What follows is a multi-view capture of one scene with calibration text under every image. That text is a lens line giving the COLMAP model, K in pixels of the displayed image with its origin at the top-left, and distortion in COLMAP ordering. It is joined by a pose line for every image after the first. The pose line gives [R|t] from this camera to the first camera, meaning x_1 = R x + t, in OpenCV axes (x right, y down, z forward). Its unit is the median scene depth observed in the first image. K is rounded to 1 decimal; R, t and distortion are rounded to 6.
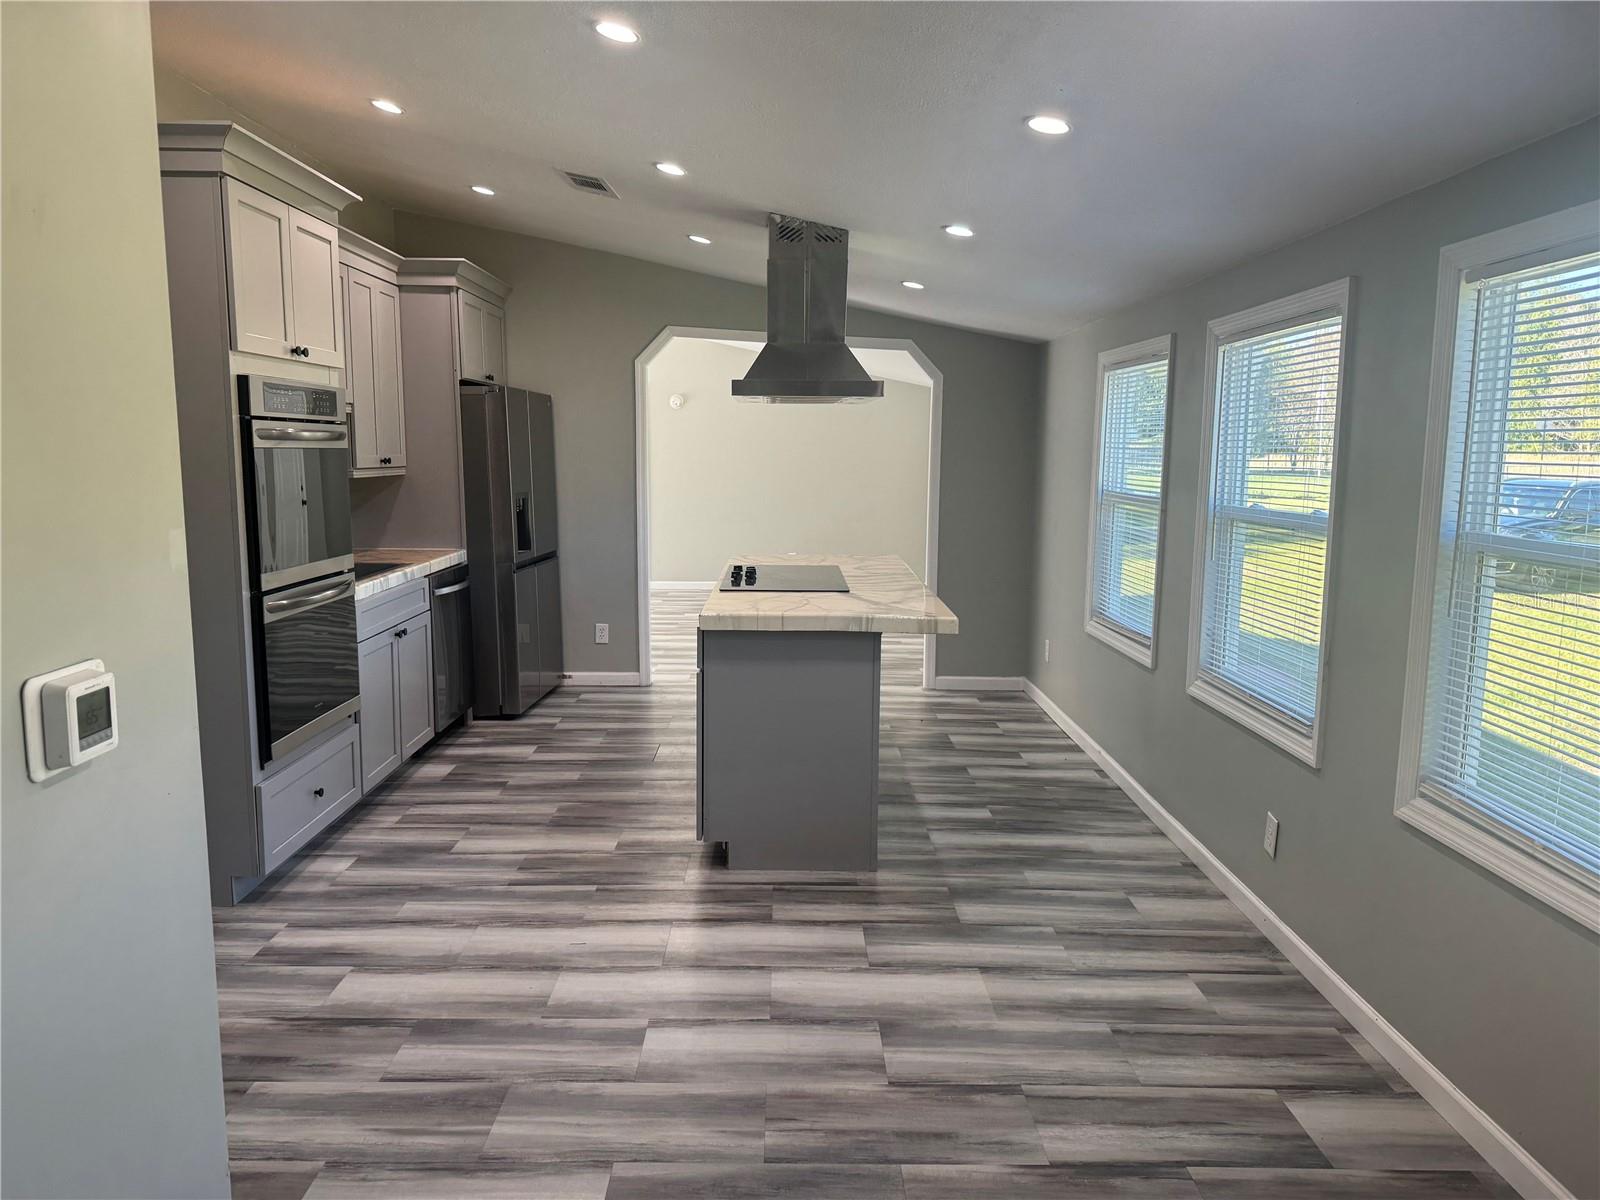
lens RADIAL K [[1120.7, 0, 798.1], [0, 1120.7, 619.3], [0, 0, 1]] dist [0.156677, -0.215155]
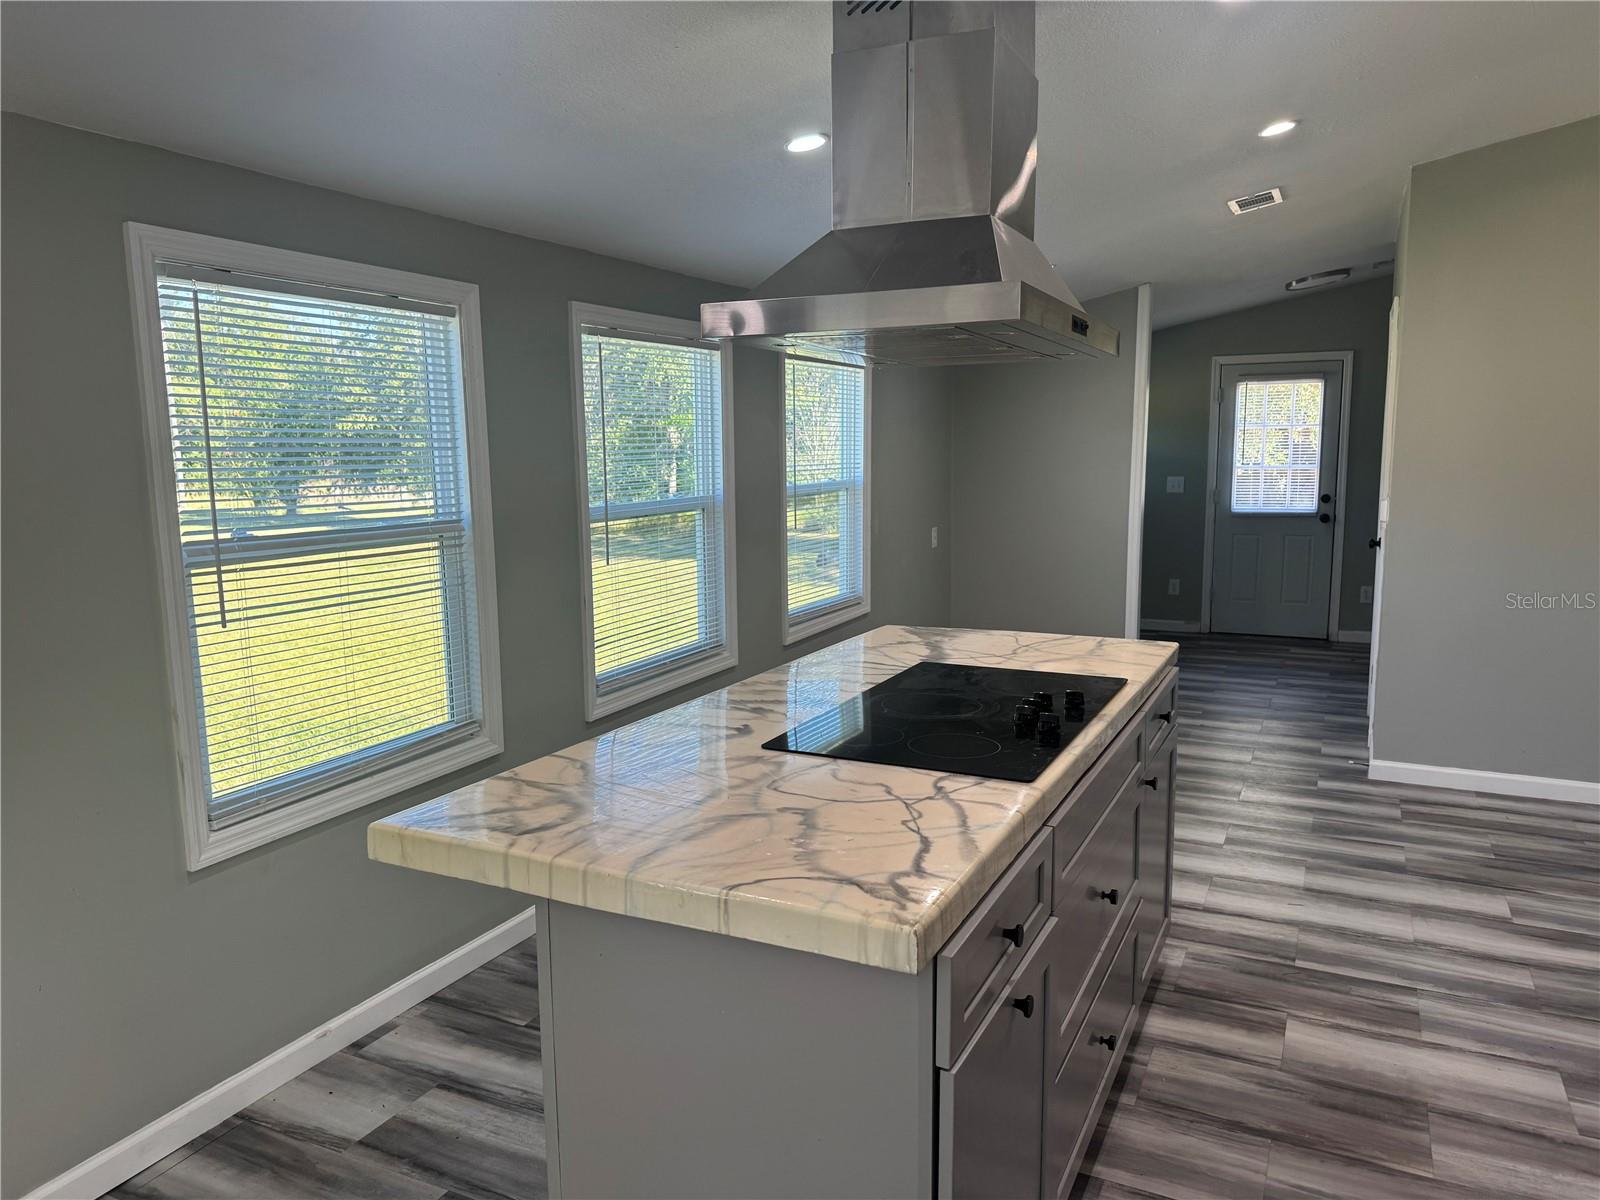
lens RADIAL K [[1129.2, 0, 802.6], [0, 1129.2, 590.5], [0, 0, 1]] dist [0.093165, -0.133570]
pose [[-0.897755, -0.059879, 0.436407, -0.191786], [0.068073, 0.959957, 0.271751, -0.268389], [-0.435204, 0.273674, -0.857730, 1.704395]]
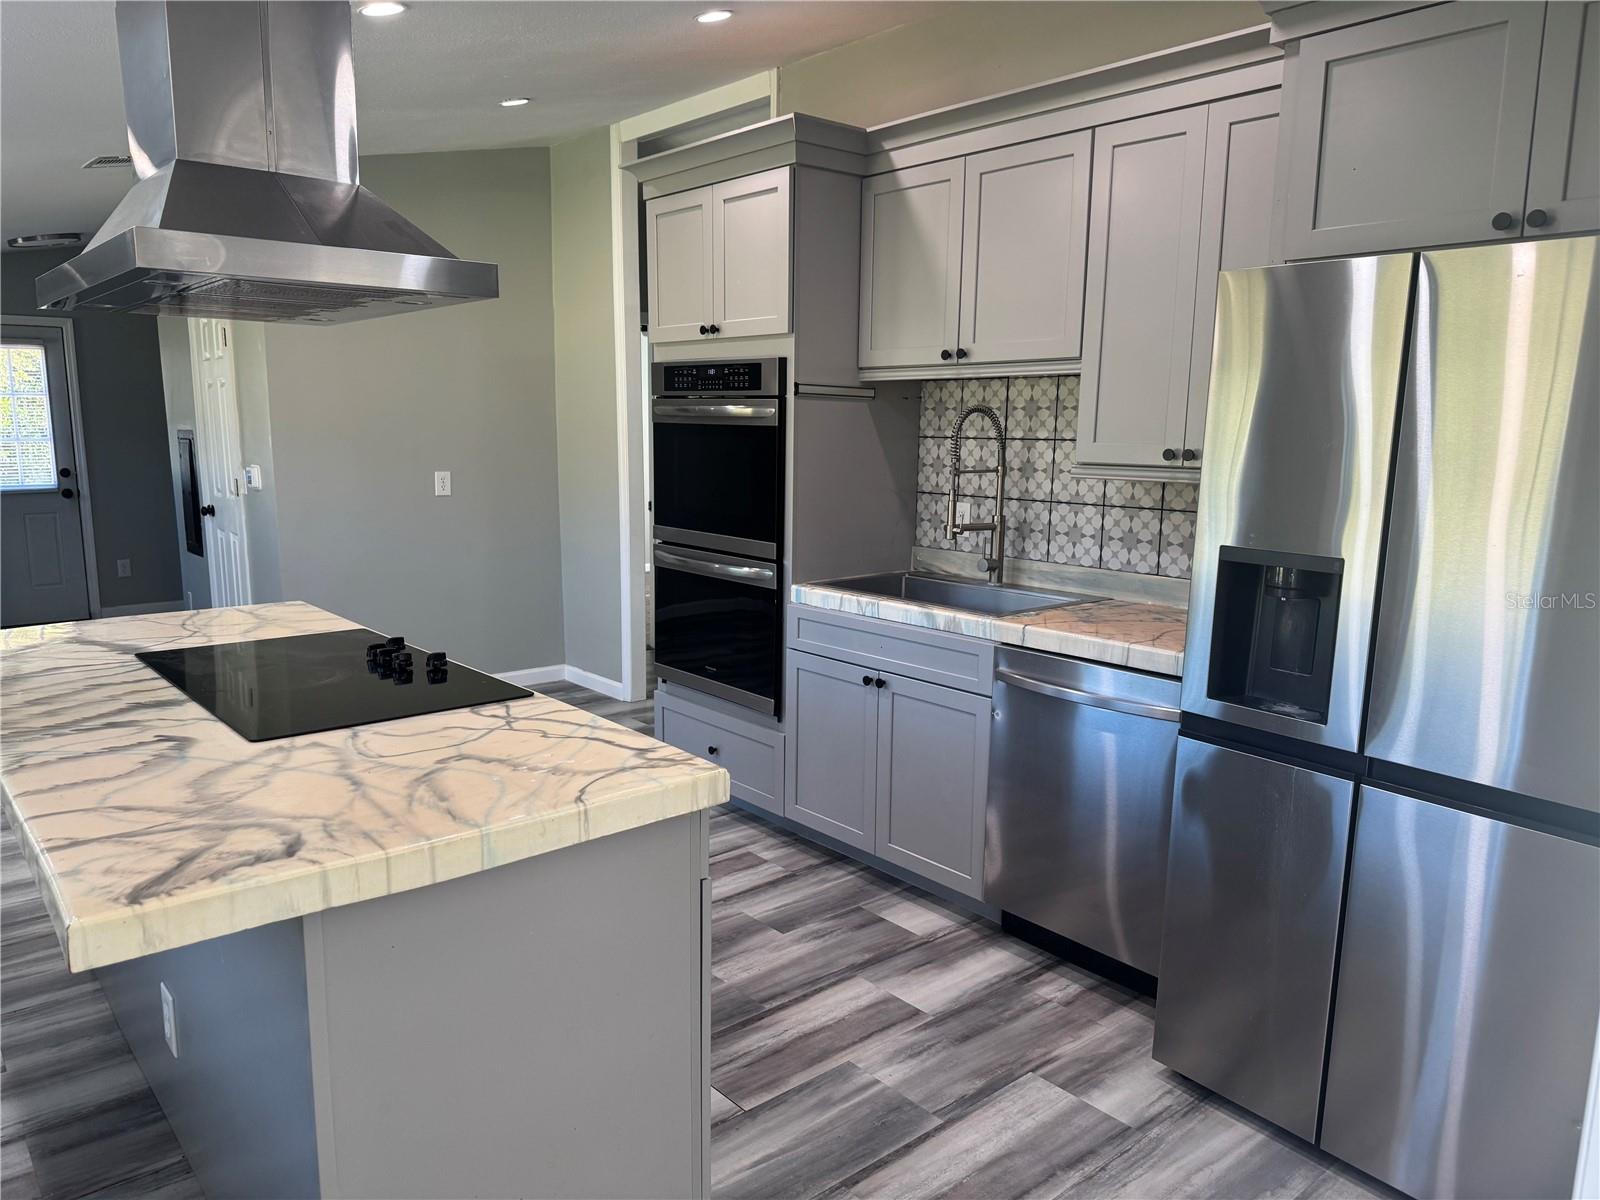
lens RADIAL K [[1129.2, 0, 802.6], [0, 1129.2, 590.5], [0, 0, 1]] dist [0.093165, -0.133570]
pose [[-0.761561, 0.081059, -0.643004, 0.173735], [-0.117106, 0.958605, 0.259543, -0.266924], [0.637425, 0.272958, -0.720543, 1.751739]]
